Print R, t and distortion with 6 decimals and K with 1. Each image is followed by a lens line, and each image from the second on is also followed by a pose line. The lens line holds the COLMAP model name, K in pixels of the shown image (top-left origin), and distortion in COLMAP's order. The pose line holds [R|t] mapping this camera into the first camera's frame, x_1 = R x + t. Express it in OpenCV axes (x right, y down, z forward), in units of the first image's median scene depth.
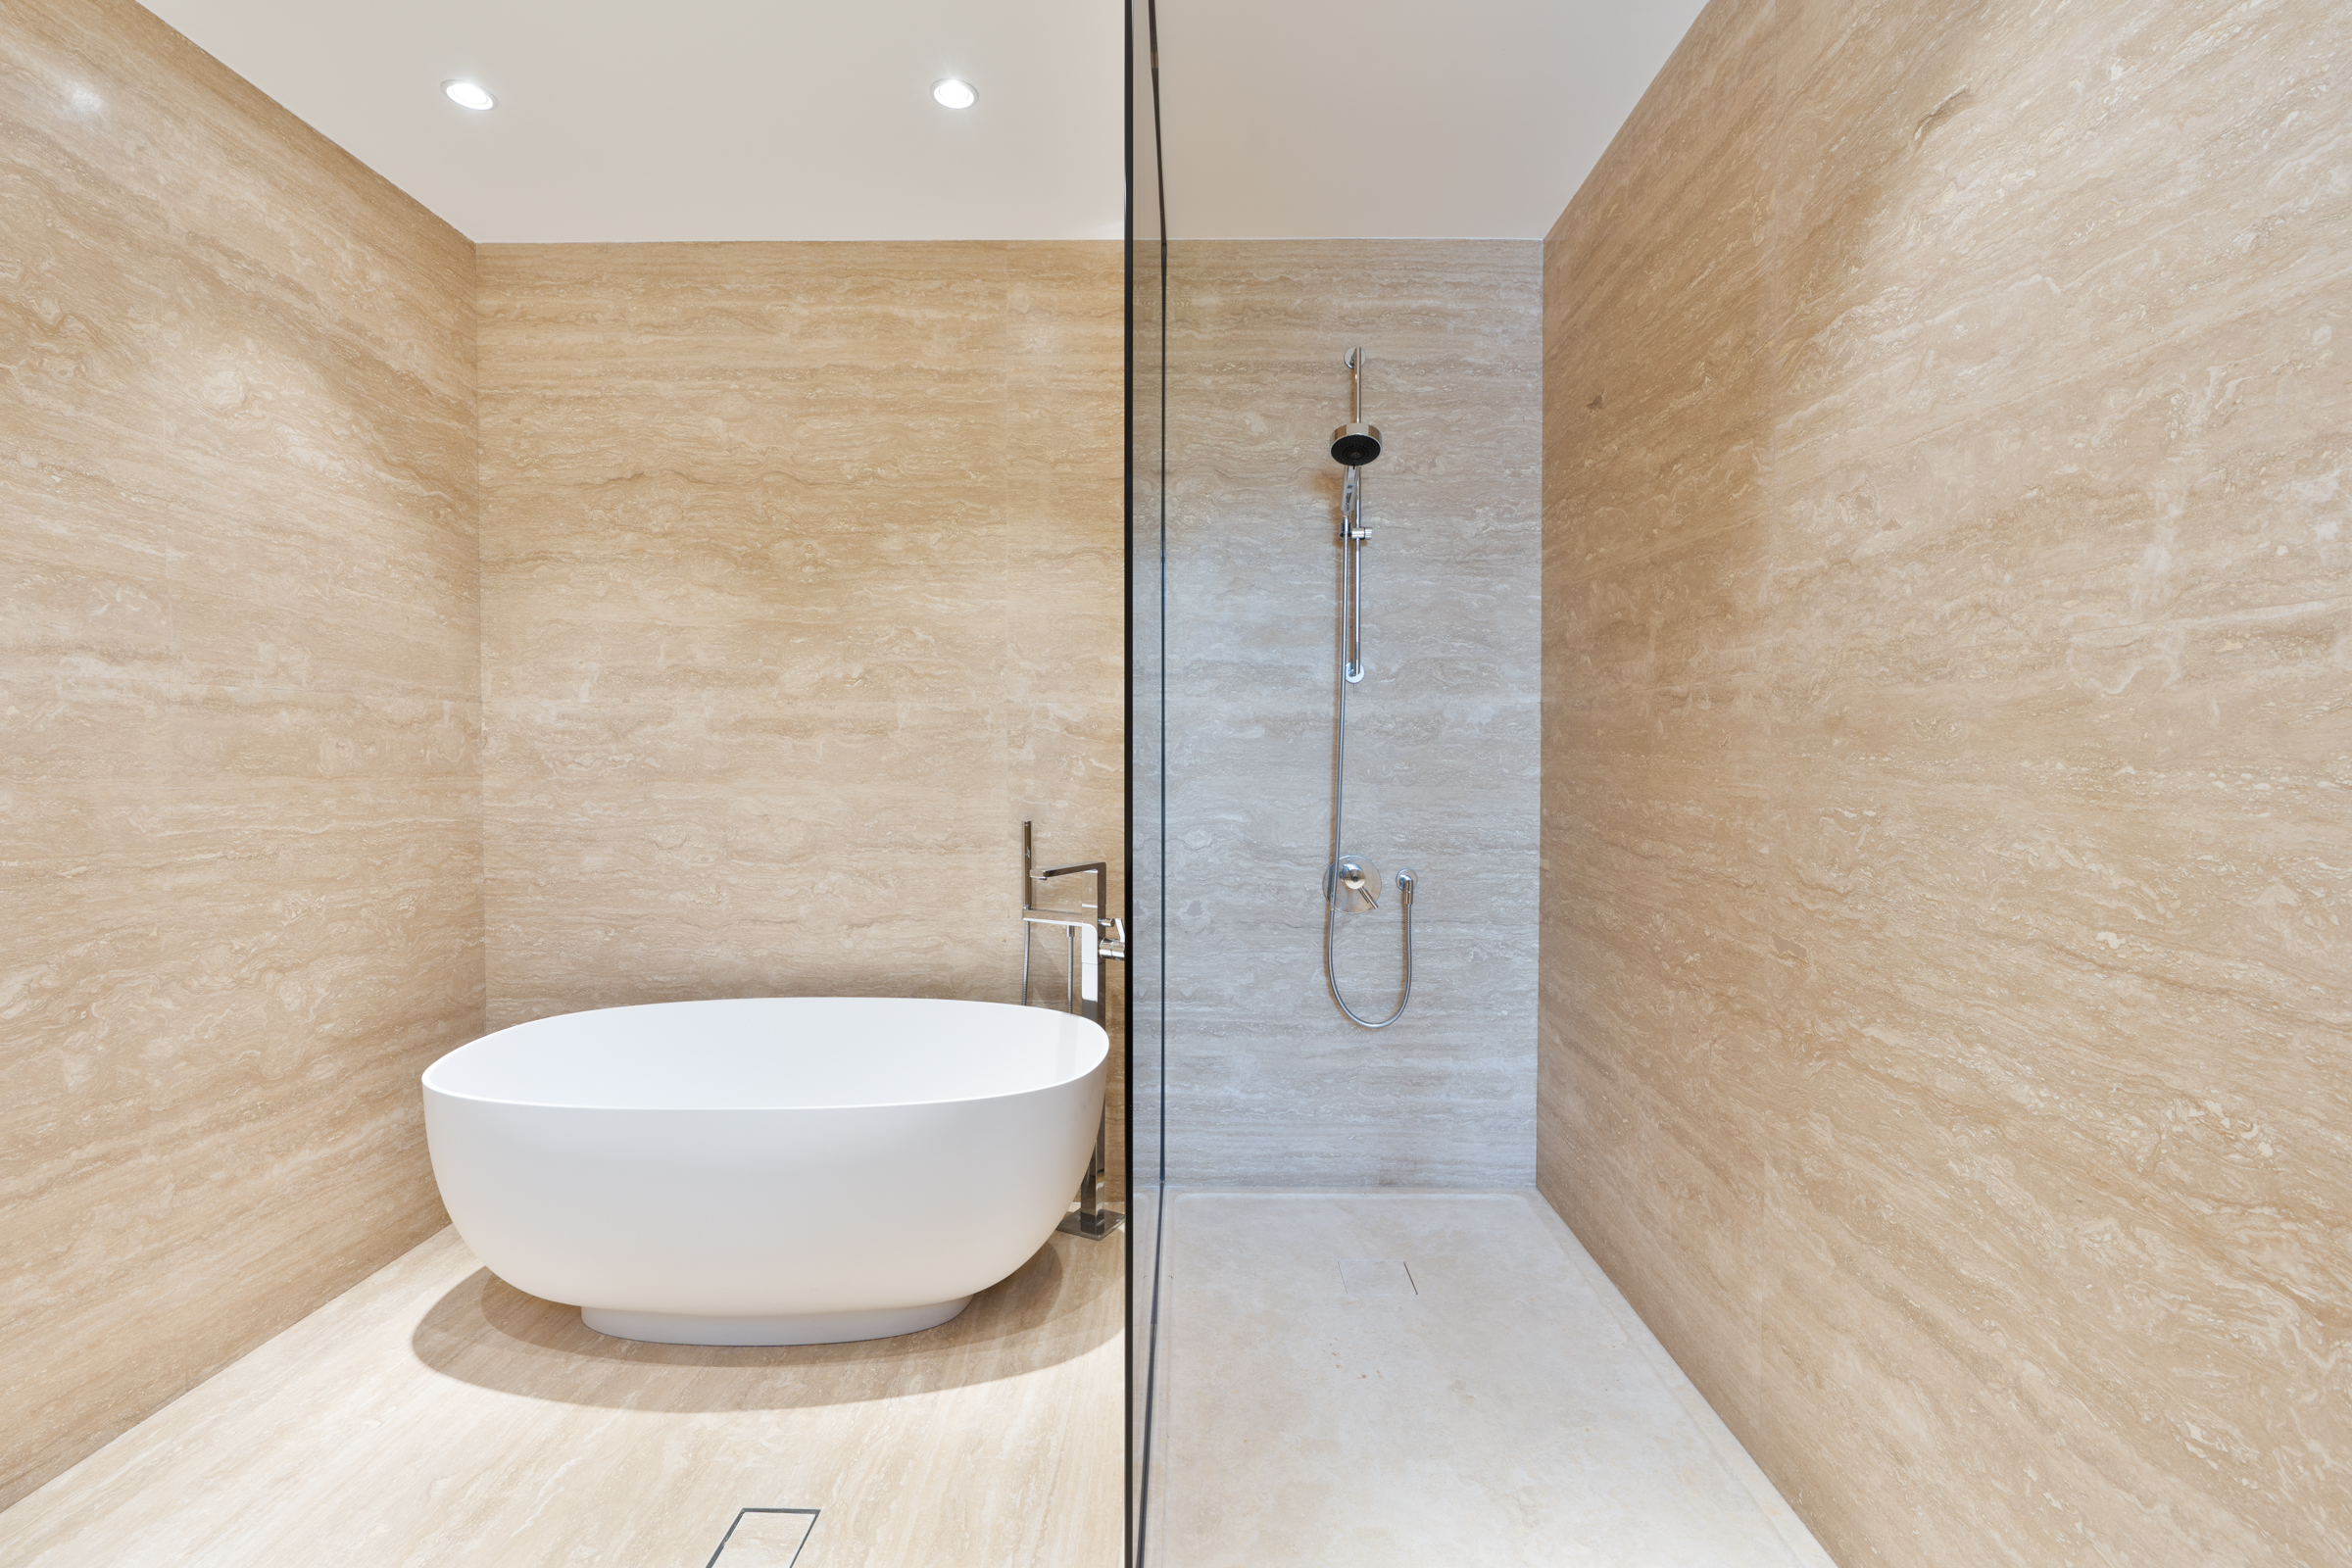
lens RADIAL K [[1063.8, 0, 1167.7], [0, 1063.8, 777.2], [0, 0, 1]] dist [-0.004271, 0.001736]
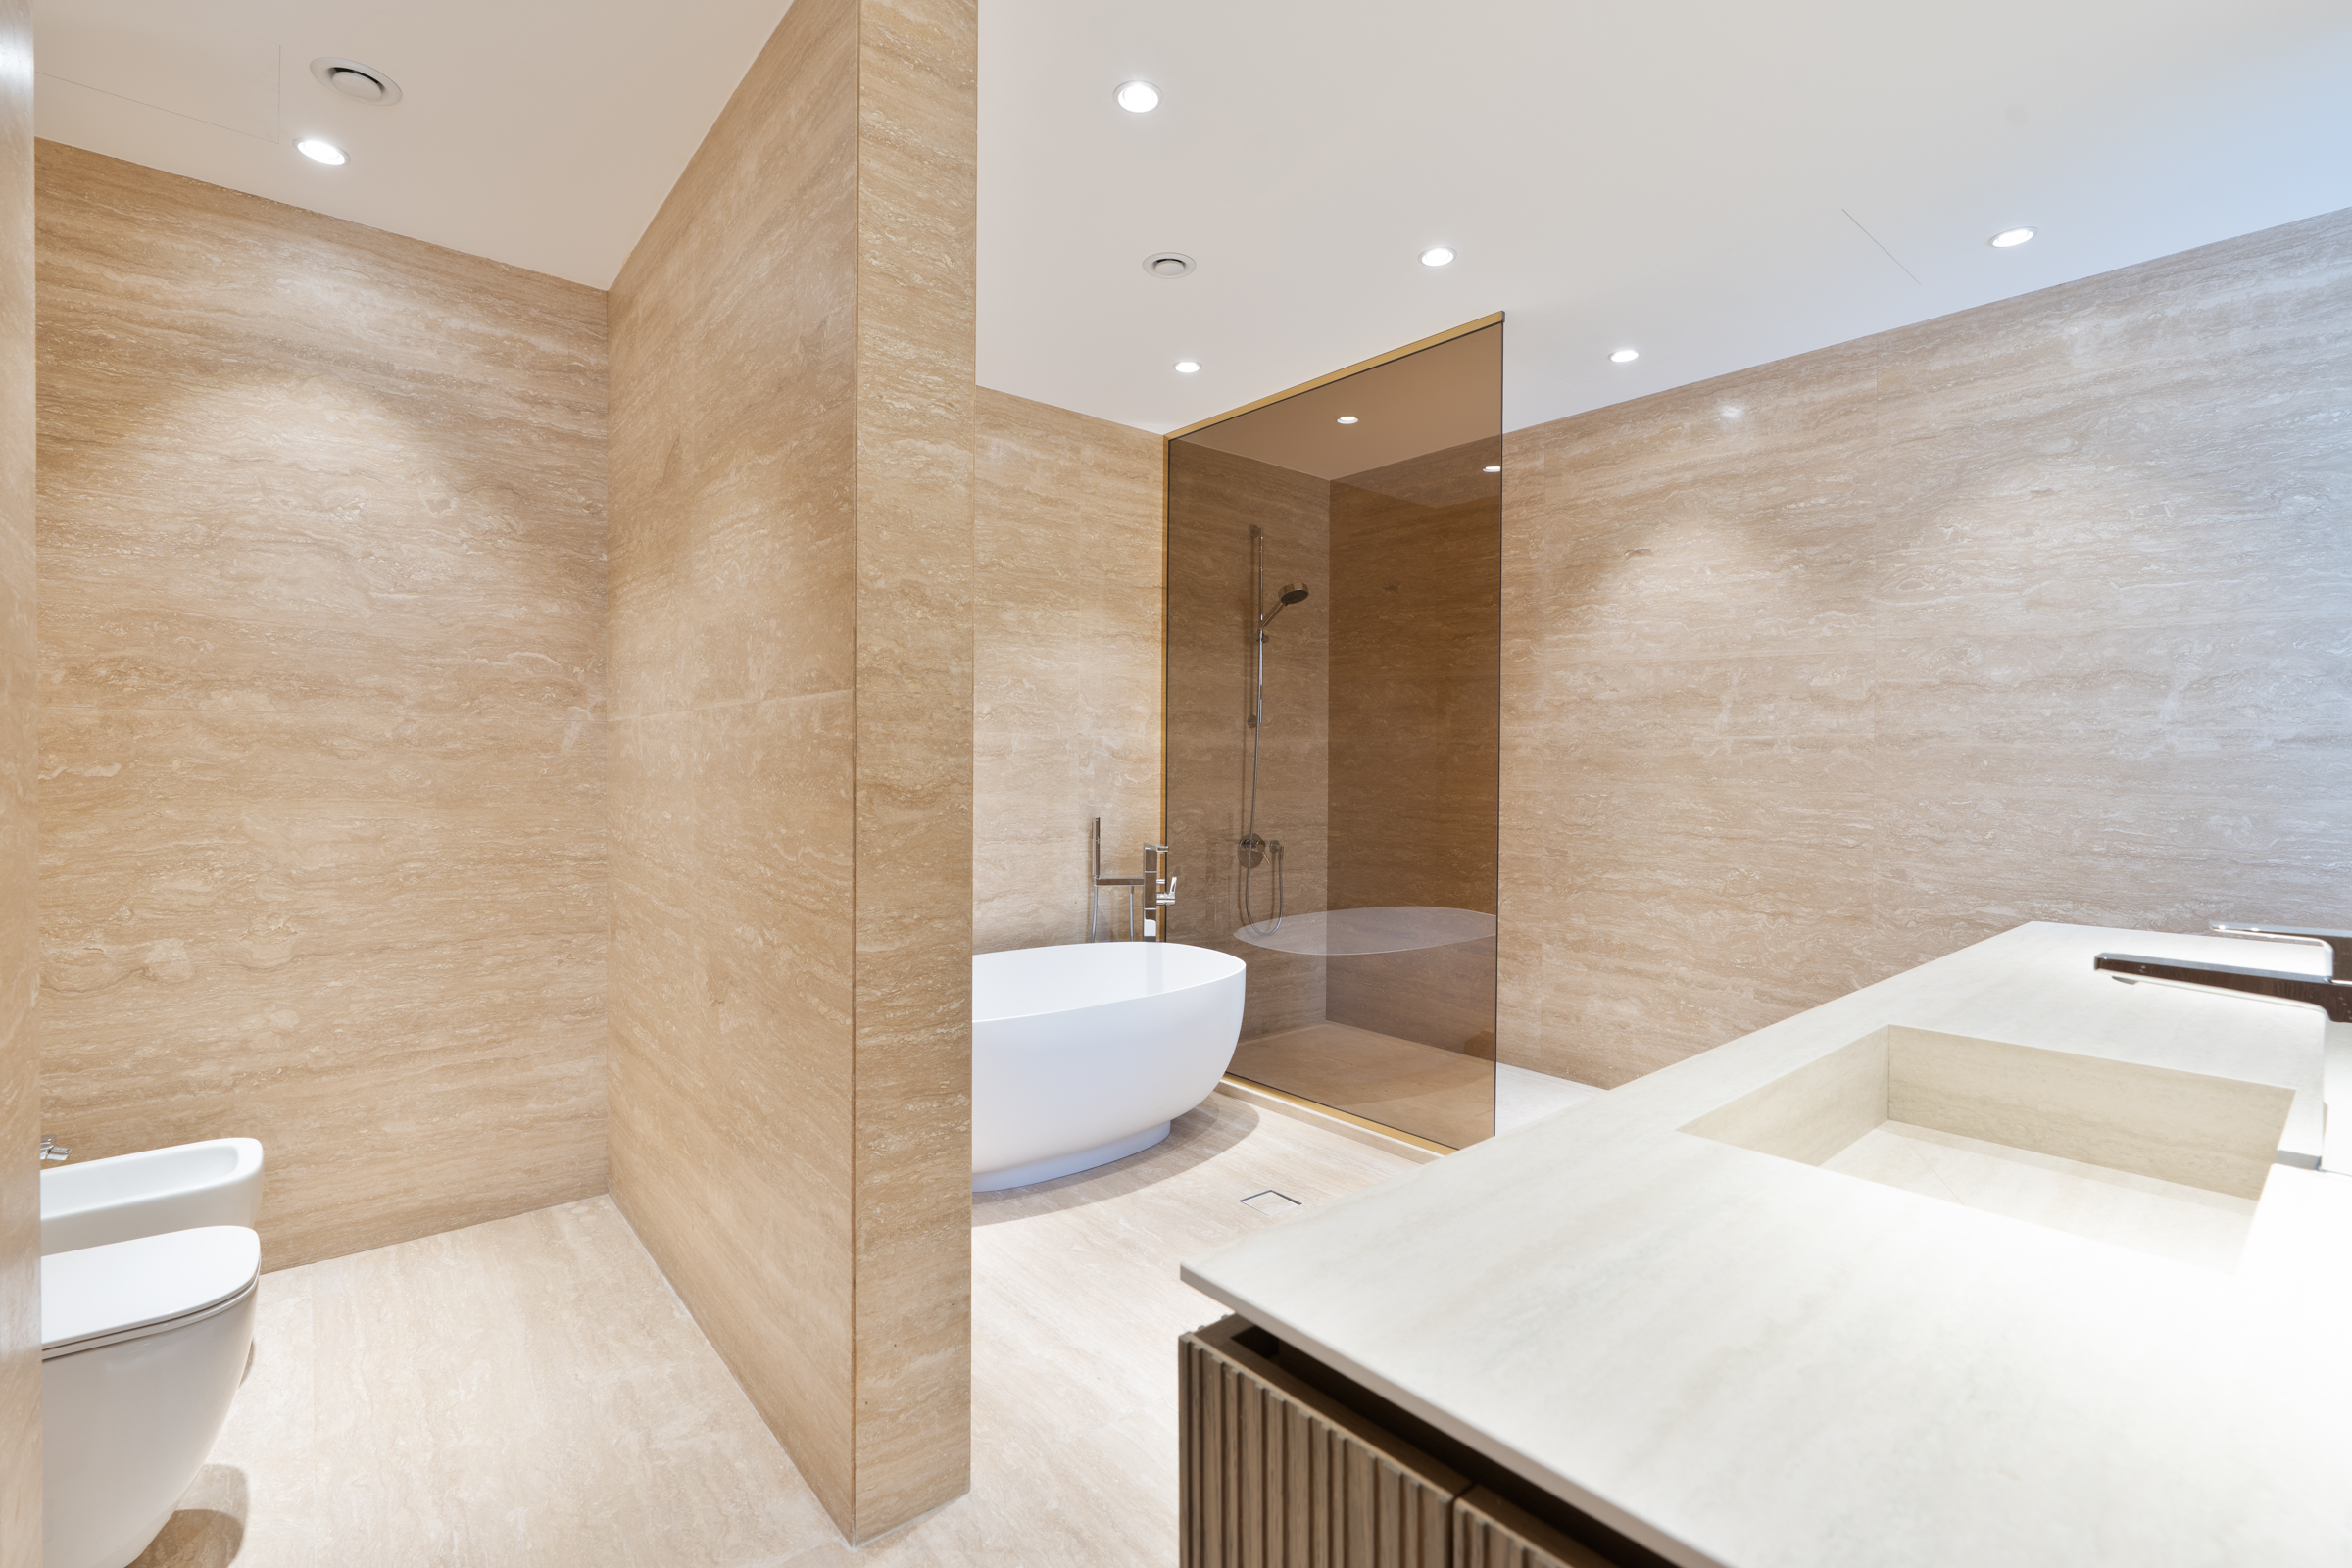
lens RADIAL K [[1063.8, 0, 1195.5], [0, 1063.8, 780.5], [0, 0, 1]] dist [-0.004271, 0.001736]
pose [[0.748066, -0.005315, 0.663603, -1.596204], [0.011095, 0.999928, -0.004498, -0.001858], [-0.663531, 0.010728, 0.748072, -0.275803]]
